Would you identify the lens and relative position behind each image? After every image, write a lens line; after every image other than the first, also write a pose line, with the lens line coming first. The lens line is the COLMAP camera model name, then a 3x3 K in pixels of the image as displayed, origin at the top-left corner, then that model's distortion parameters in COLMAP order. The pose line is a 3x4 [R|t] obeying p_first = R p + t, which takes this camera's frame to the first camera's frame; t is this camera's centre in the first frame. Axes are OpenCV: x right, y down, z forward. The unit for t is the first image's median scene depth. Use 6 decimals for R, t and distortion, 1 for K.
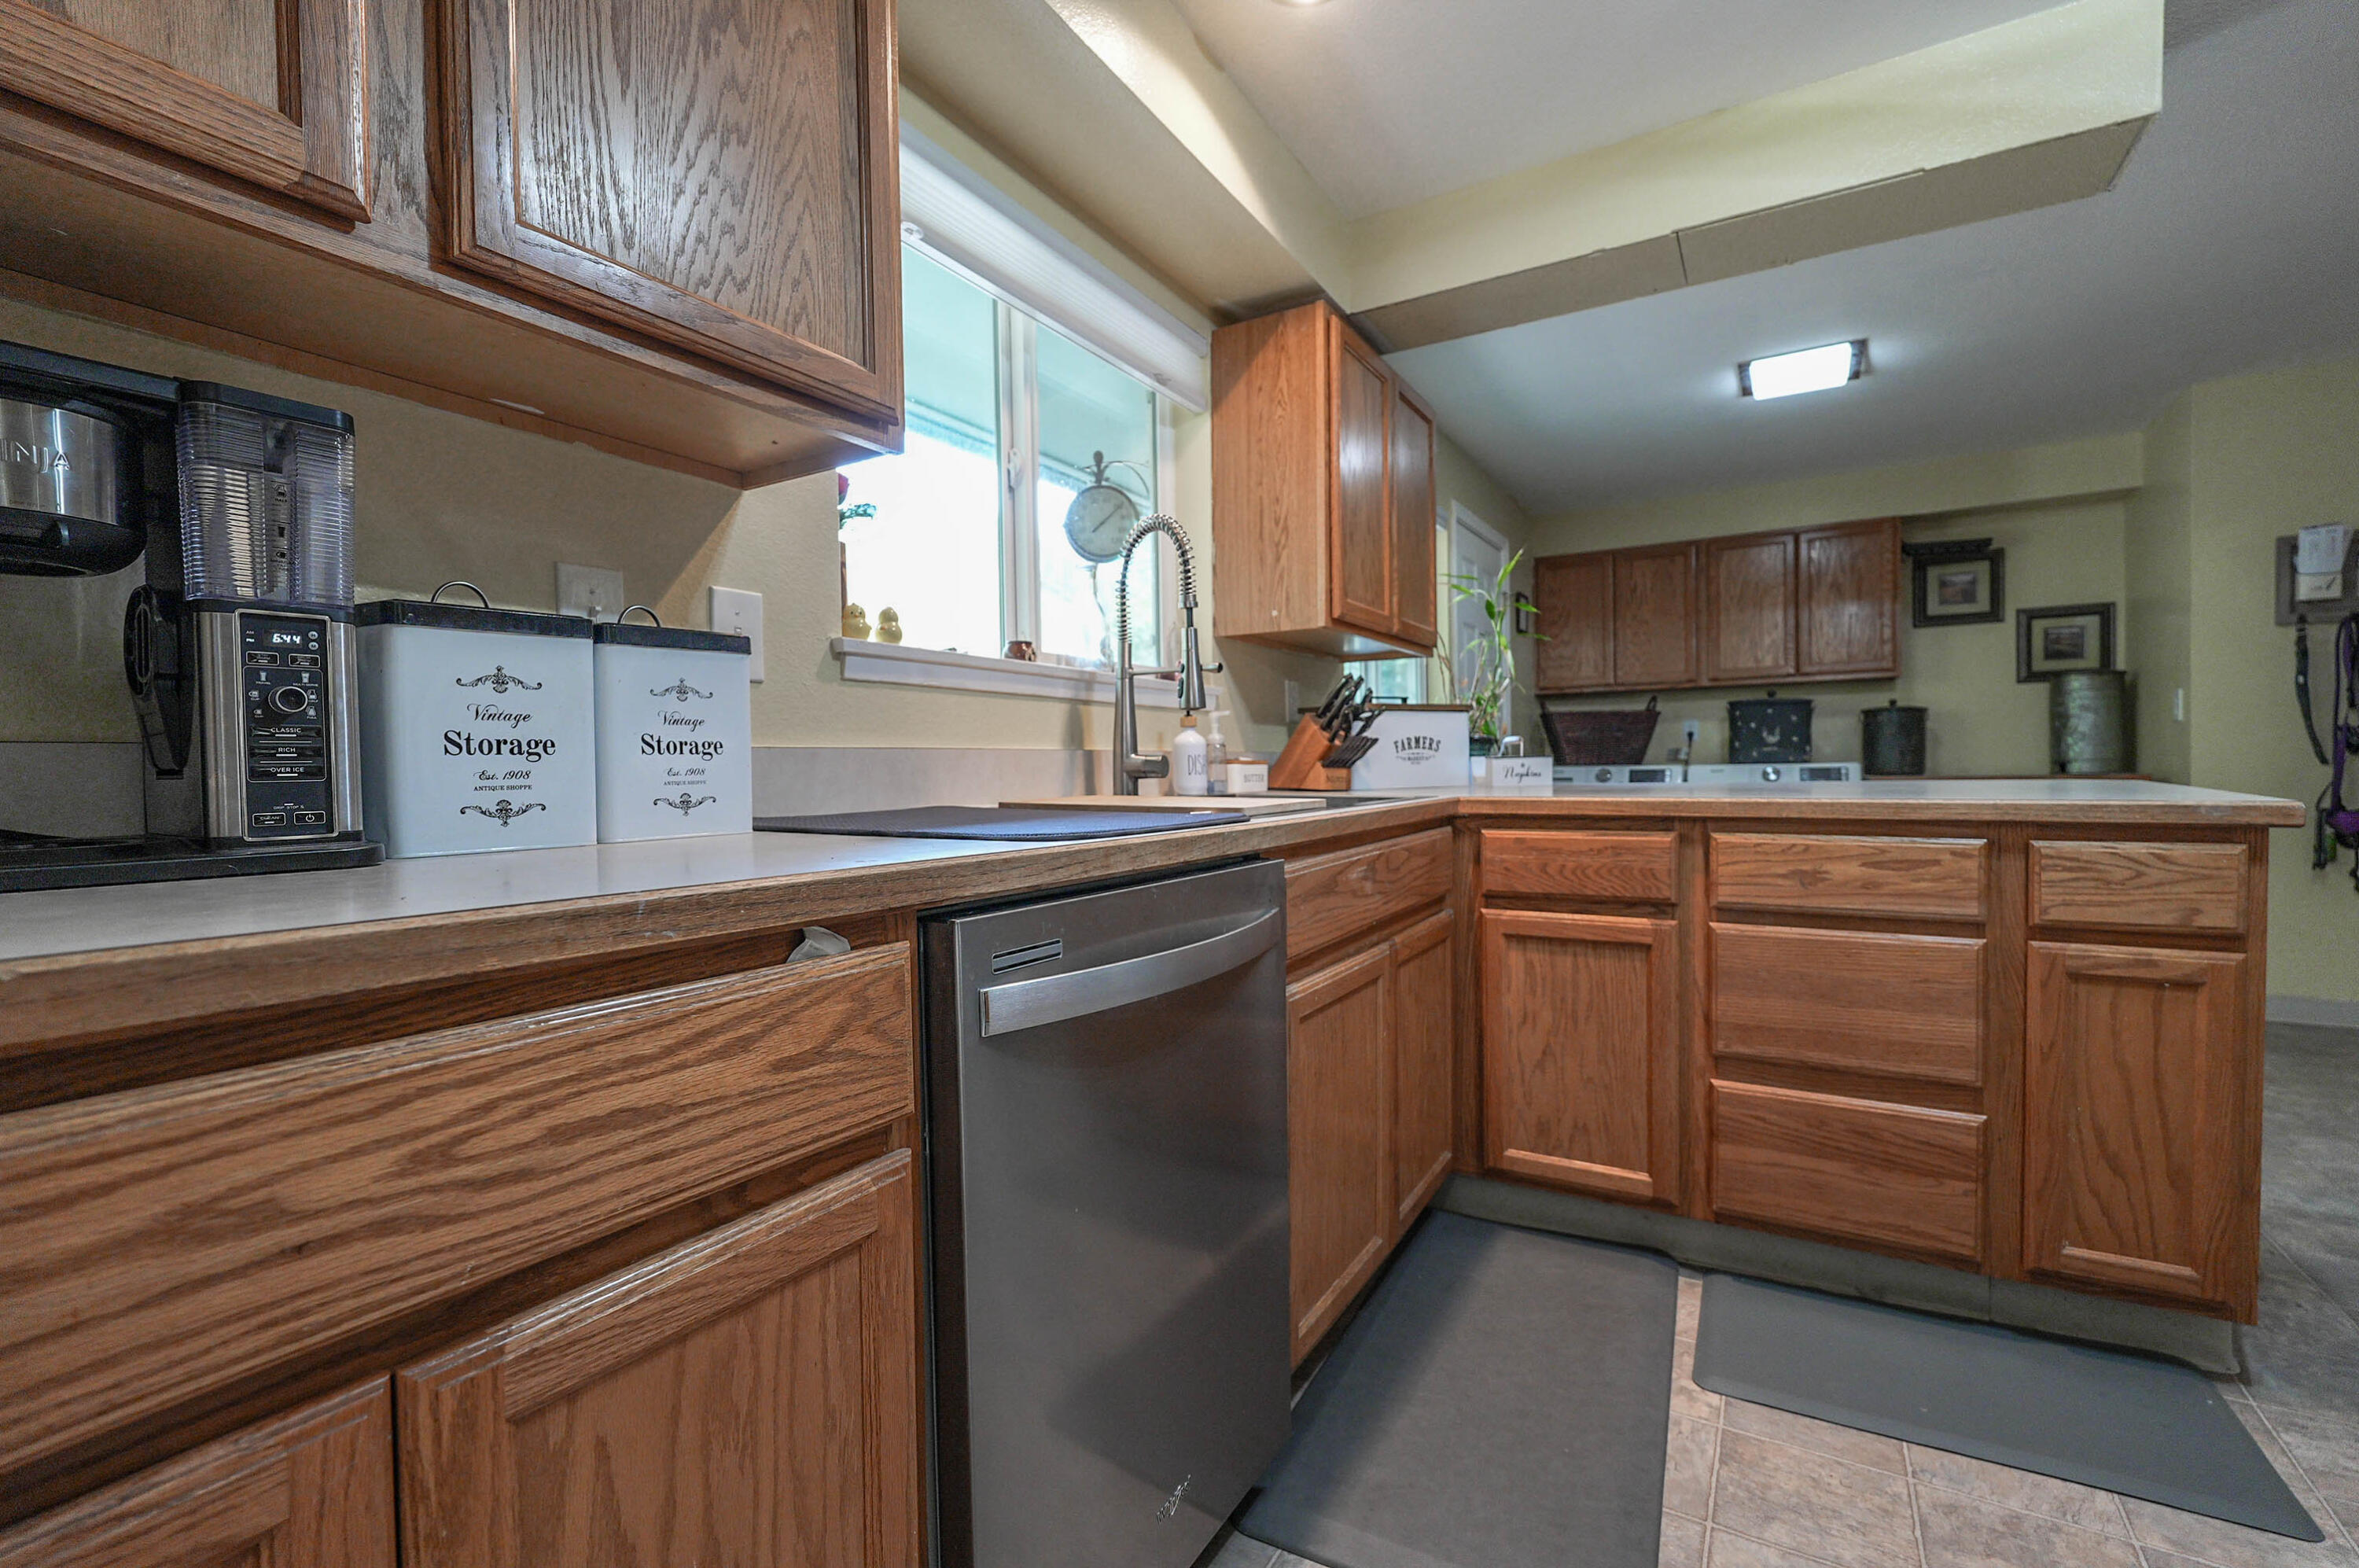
lens RADIAL K [[1027.9, 0, 1177.4], [0, 1027.9, 789.2], [0, 0, 1]] dist [0.000710, 0.000066]
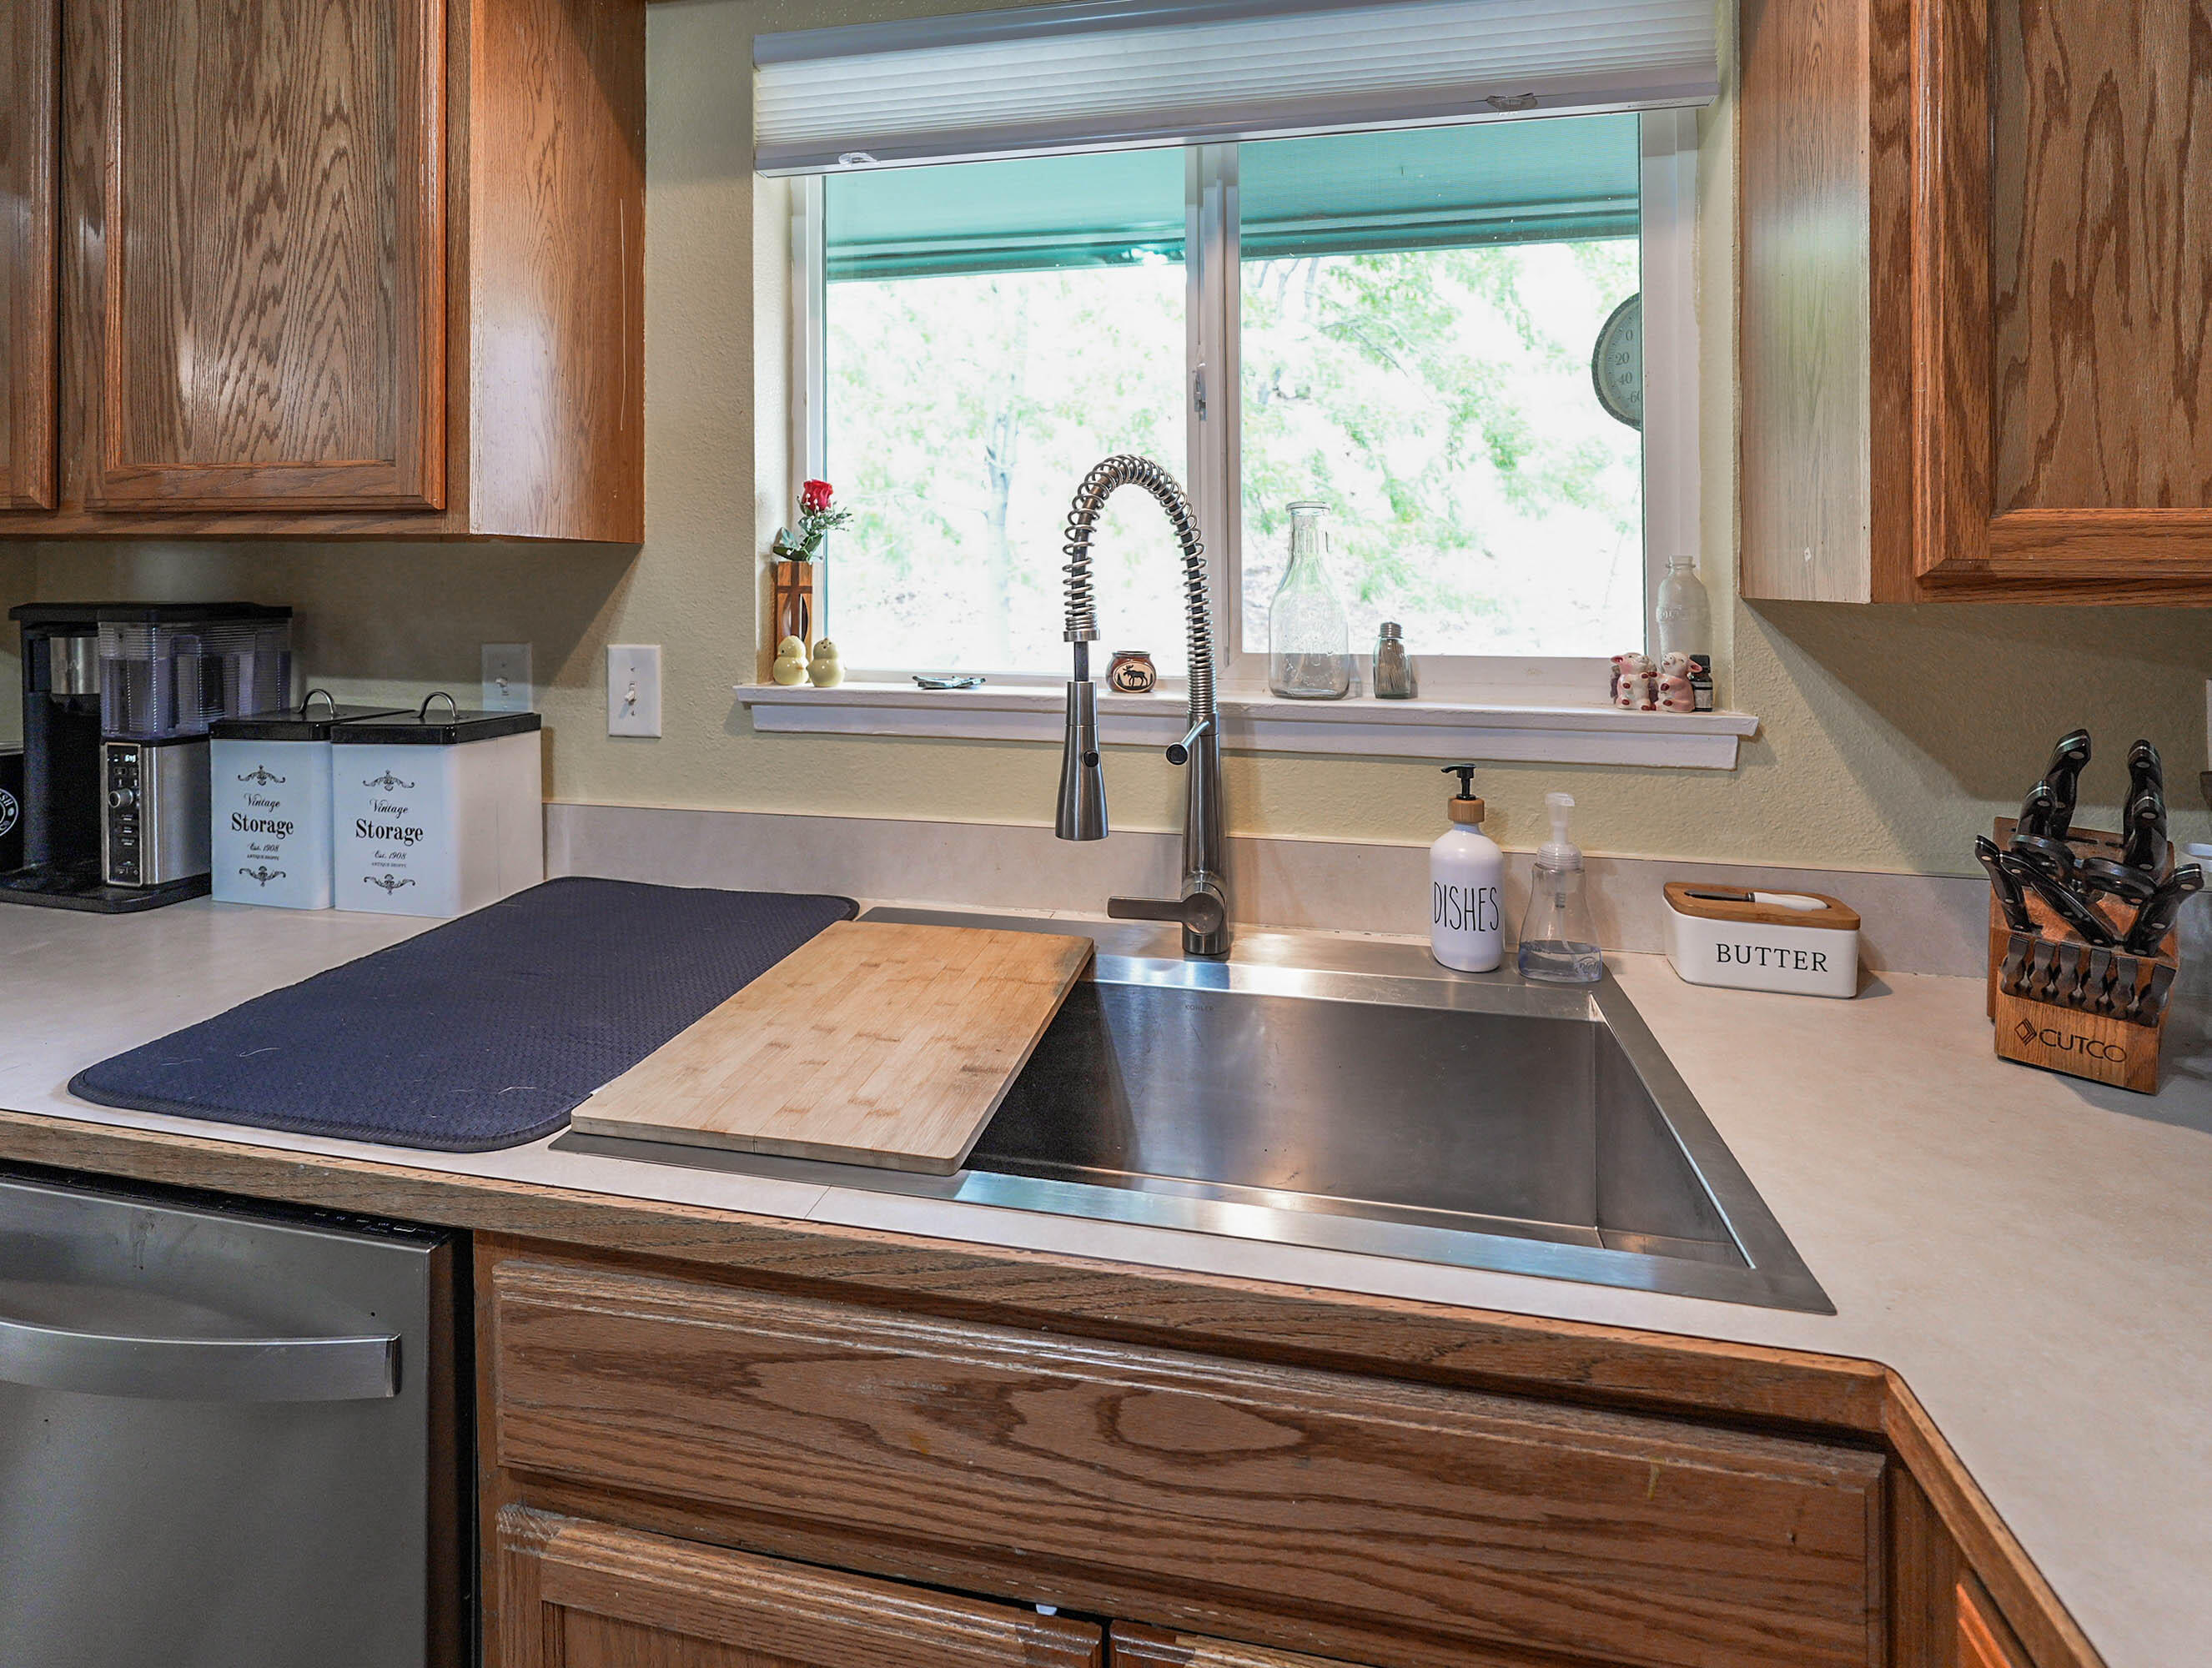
lens RADIAL K [[1058.3, 0, 1104.2], [0, 1058.3, 581.5], [0, 0, 1]] dist [0.000827, -0.000125]
pose [[0.329436, 0.017039, -0.944024, 0.559414], [-0.028699, 0.999556, 0.008026, -0.227399], [0.943742, 0.024449, 0.329778, 0.895422]]
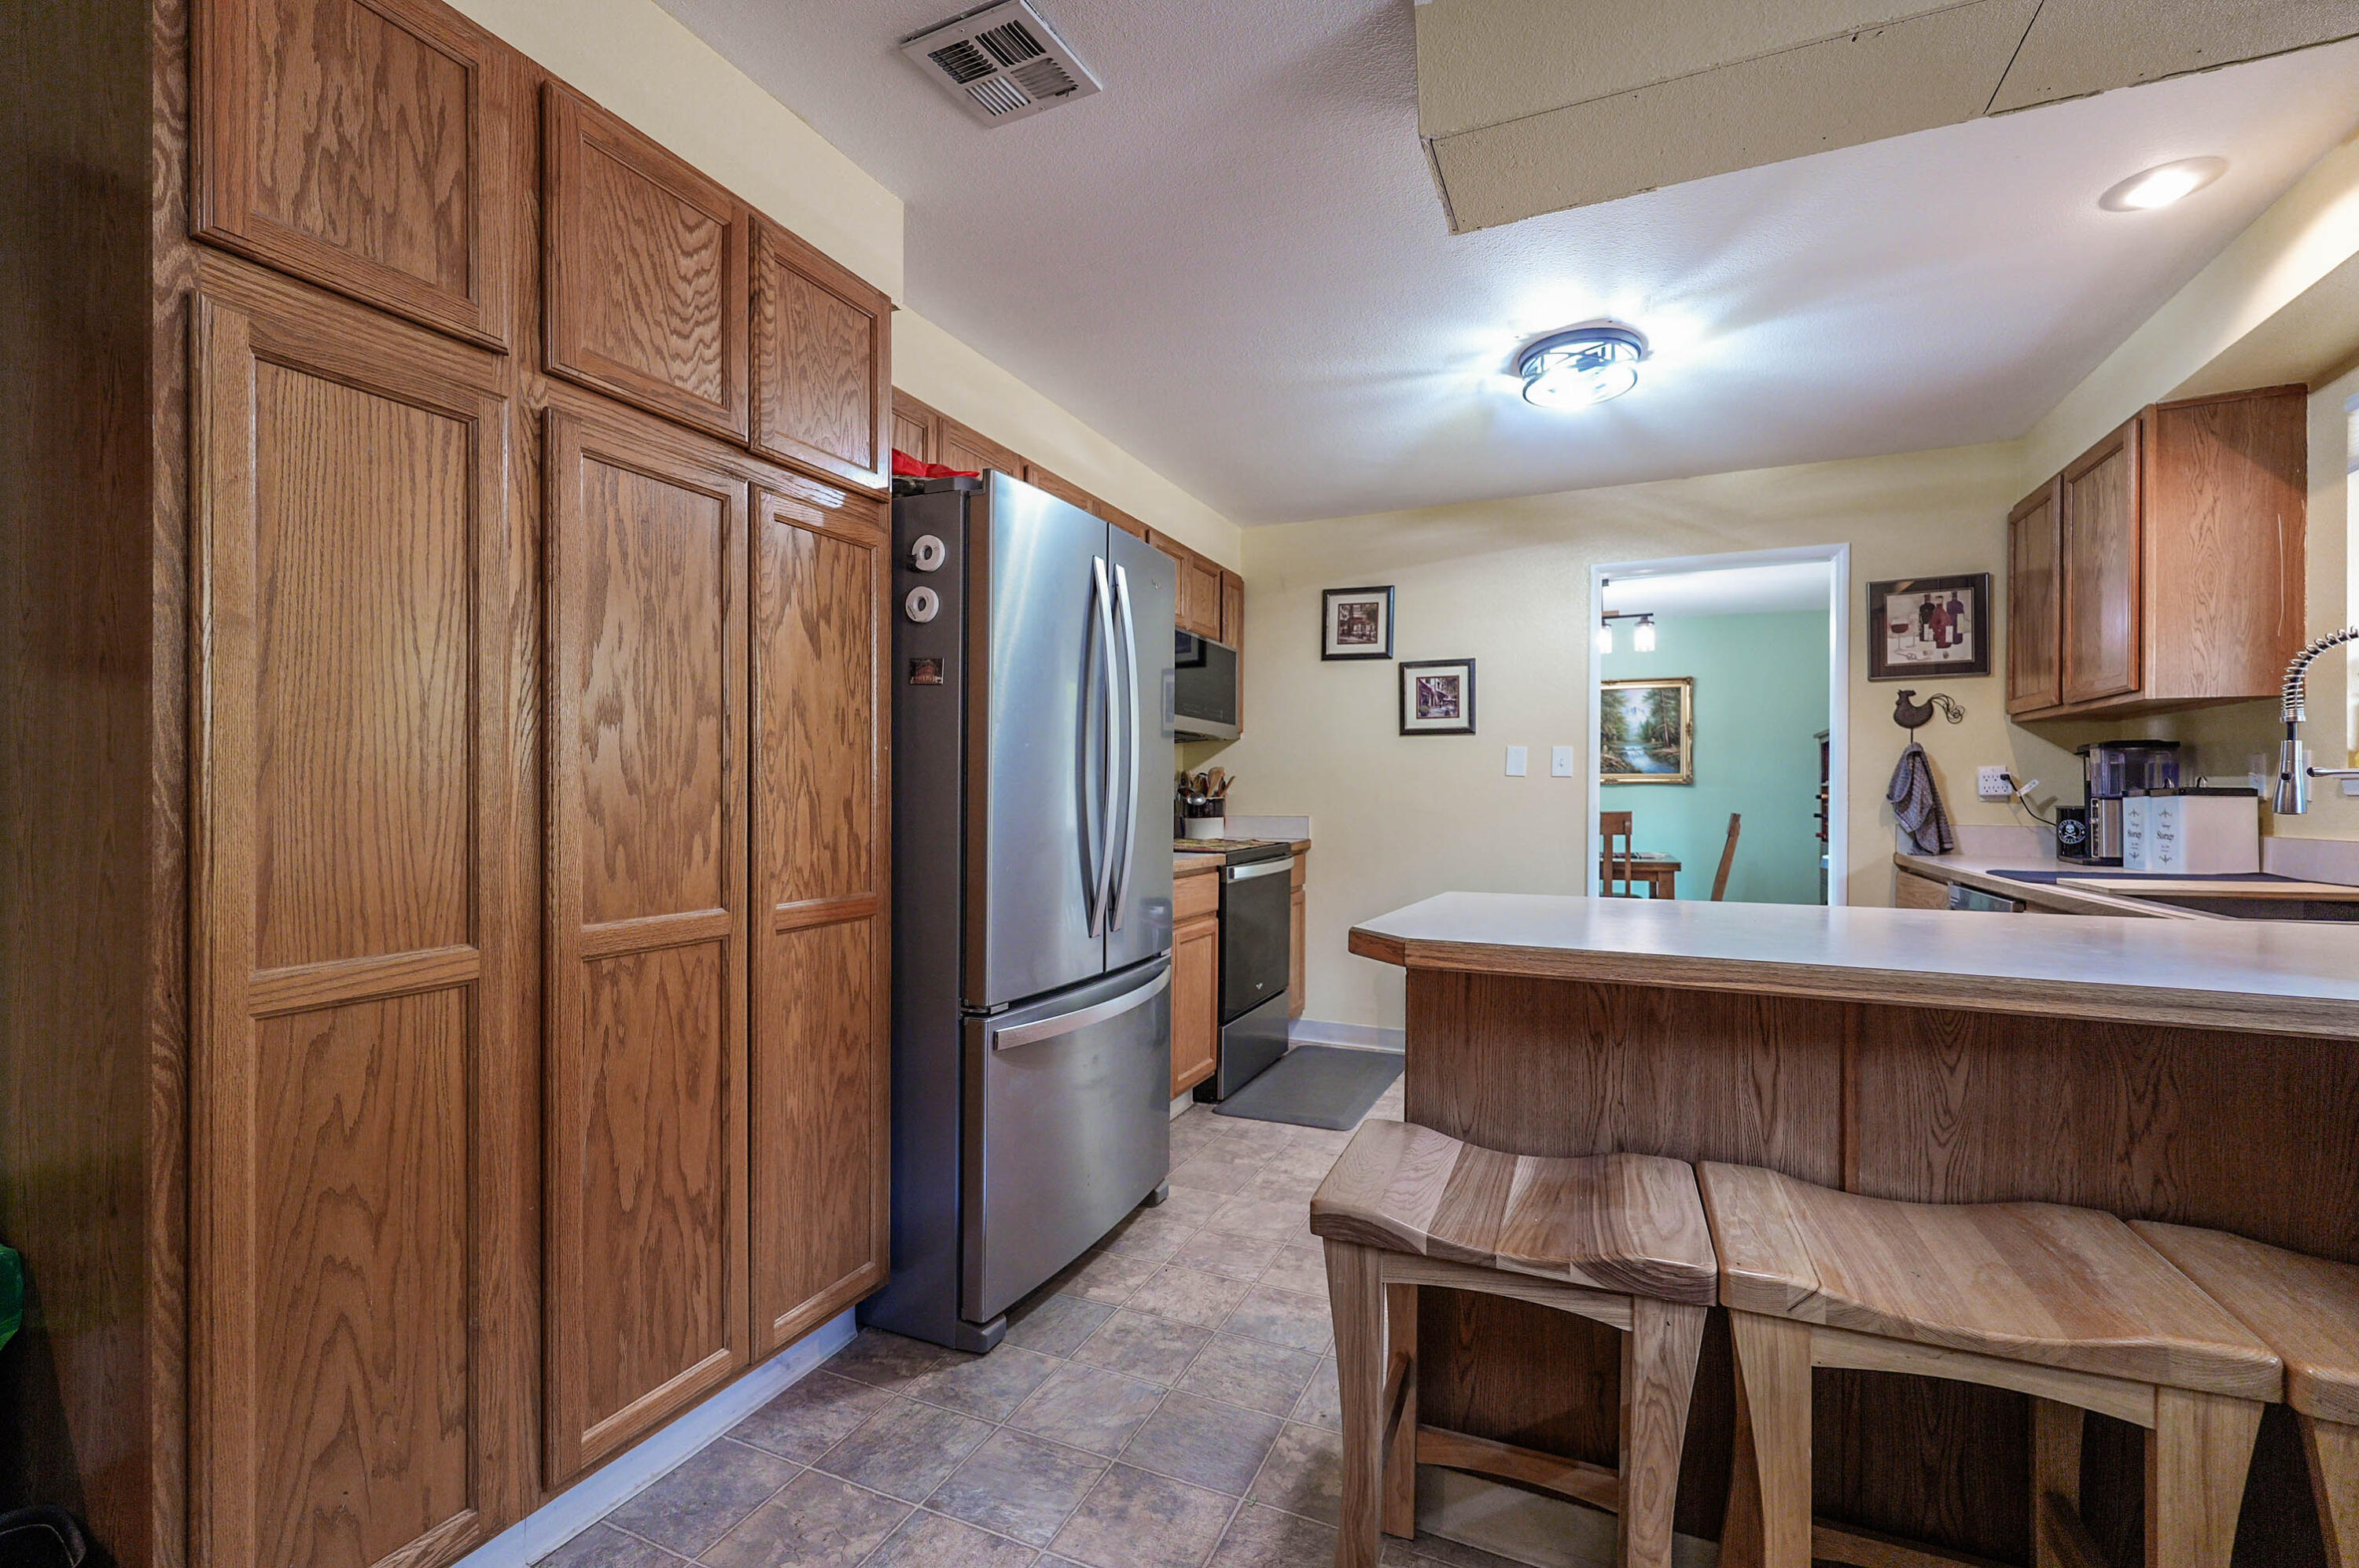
lens RADIAL K [[1027.9, 0, 1177.4], [0, 1027.9, 789.2], [0, 0, 1]] dist [0.000710, 0.000066]
pose [[-0.993212, 0.010548, -0.115836, 1.432344], [0.008658, 0.999821, 0.016800, -0.143584], [0.115992, 0.015683, -0.993126, 2.111570]]
